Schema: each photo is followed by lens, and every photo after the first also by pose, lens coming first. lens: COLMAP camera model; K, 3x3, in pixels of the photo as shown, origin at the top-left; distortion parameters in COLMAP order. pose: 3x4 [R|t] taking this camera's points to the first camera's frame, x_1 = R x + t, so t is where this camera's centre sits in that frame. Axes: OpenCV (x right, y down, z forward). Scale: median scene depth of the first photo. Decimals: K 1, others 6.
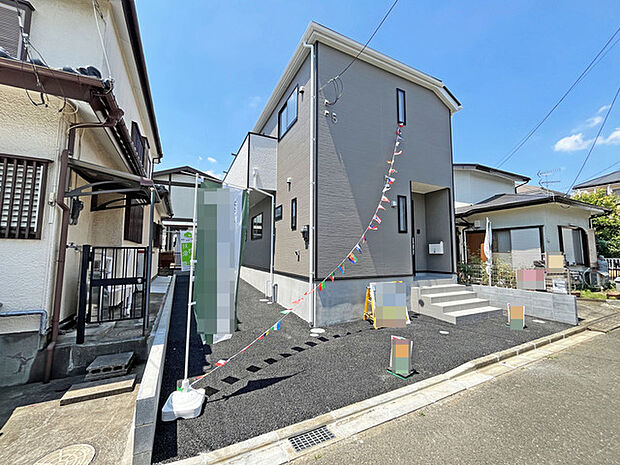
lens RADIAL K [[251.0, 0, 309.9], [0, 251.0, 232.3], [0, 0, 1]] dist [-0.003321, 0.000177]
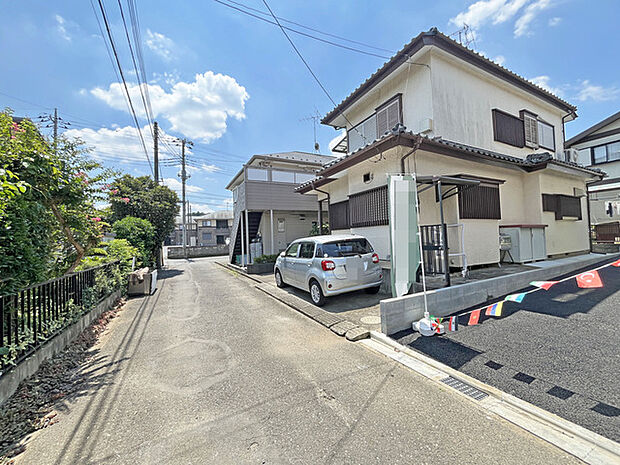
lens RADIAL K [[251.0, 0, 310.7], [0, 251.0, 232.3], [0, 0, 1]] dist [-0.003321, 0.000177]
pose [[0.012796, -0.028094, -0.999523, 0.476916], [0.121778, 0.992208, -0.026329, 0.033907], [0.992475, -0.121384, 0.016117, 0.164690]]
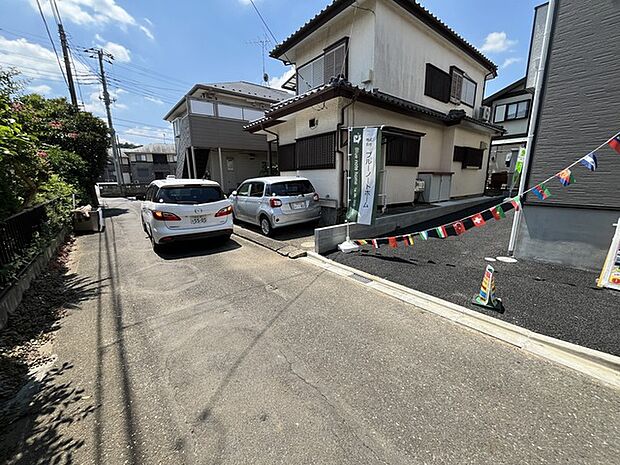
lens RADIAL K [[251.0, 0, 310.8], [0, 251.0, 231.9], [0, 0, 1]] dist [-0.003321, 0.000177]
pose [[0.203476, 0.202792, -0.957848, 0.658778], [0.095269, 0.969571, 0.225512, 0.028966], [0.974434, -0.137140, 0.177964, 0.165205]]
